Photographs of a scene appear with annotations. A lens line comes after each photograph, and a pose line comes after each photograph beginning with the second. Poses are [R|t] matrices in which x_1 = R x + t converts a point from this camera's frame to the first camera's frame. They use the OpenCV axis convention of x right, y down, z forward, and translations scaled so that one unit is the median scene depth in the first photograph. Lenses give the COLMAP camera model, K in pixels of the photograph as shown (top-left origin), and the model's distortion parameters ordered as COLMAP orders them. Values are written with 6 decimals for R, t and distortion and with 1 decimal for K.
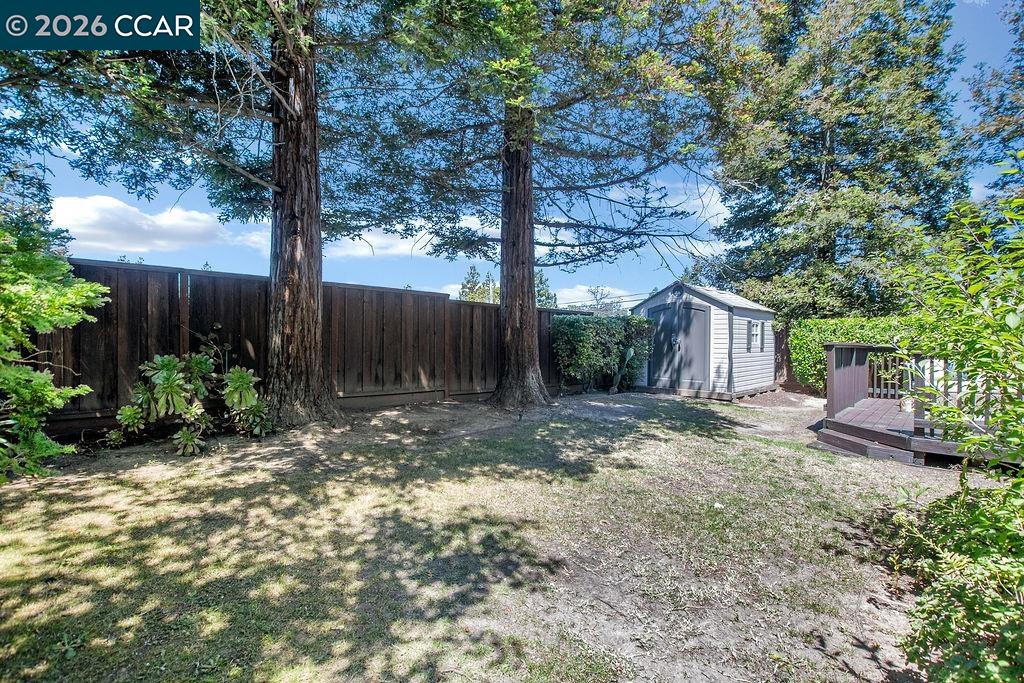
lens RADIAL K [[481.5, 0, 512.0], [0, 481.5, 341.5], [0, 0, 1]] dist [-0.028455, 0.000043]
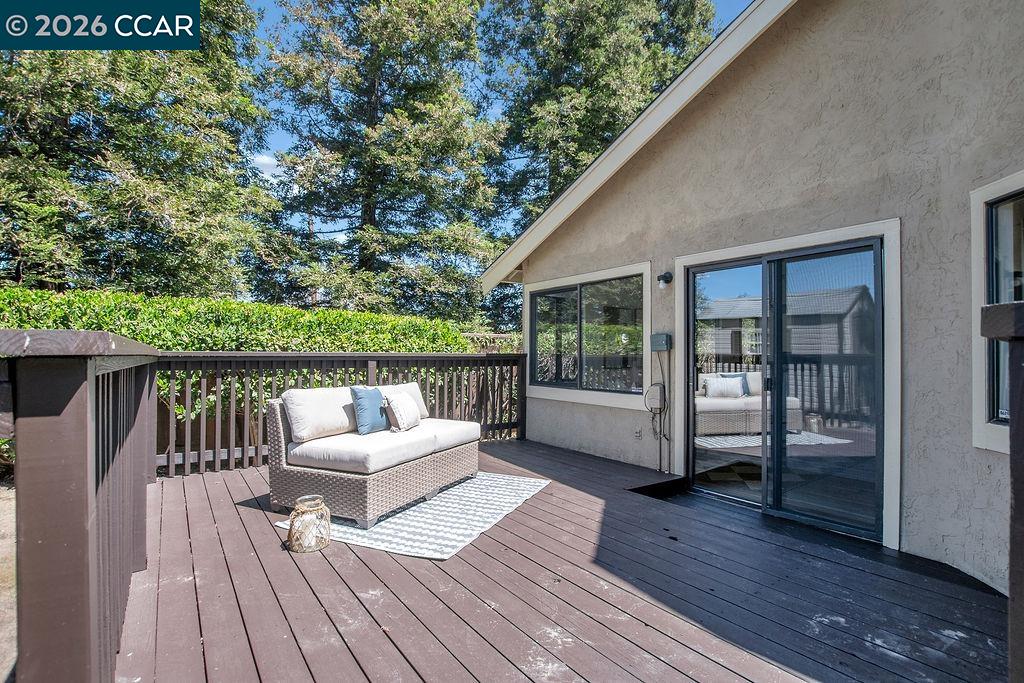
lens RADIAL K [[470.1, 0, 505.7], [0, 470.1, 349.3], [0, 0, 1]] dist [-0.026774, 0.000503]
pose [[0.215038, 0.000593, 0.976605, 0.398147], [-0.001737, 0.999998, -0.000225, 0.003387], [-0.976604, -0.001648, 0.215039, 0.579389]]
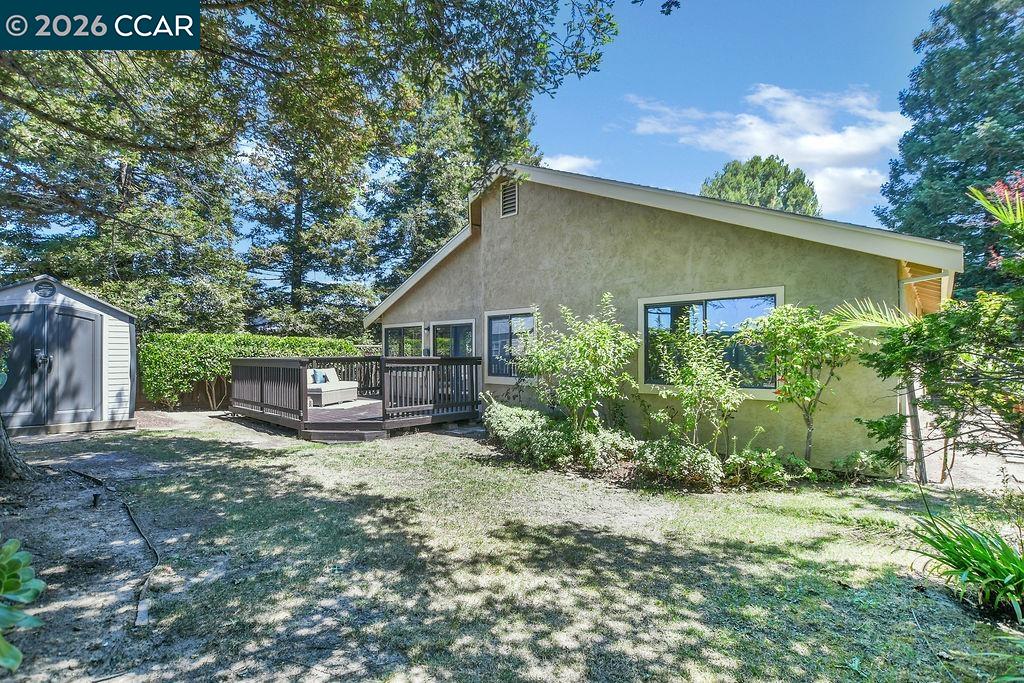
lens RADIAL K [[470.1, 0, 505.7], [0, 470.1, 349.3], [0, 0, 1]] dist [-0.026774, 0.000503]
pose [[0.025668, -0.007609, 0.999642, -0.339368], [0.005366, 0.999958, 0.007474, -0.018359], [-0.999656, 0.005172, 0.025708, 0.300036]]
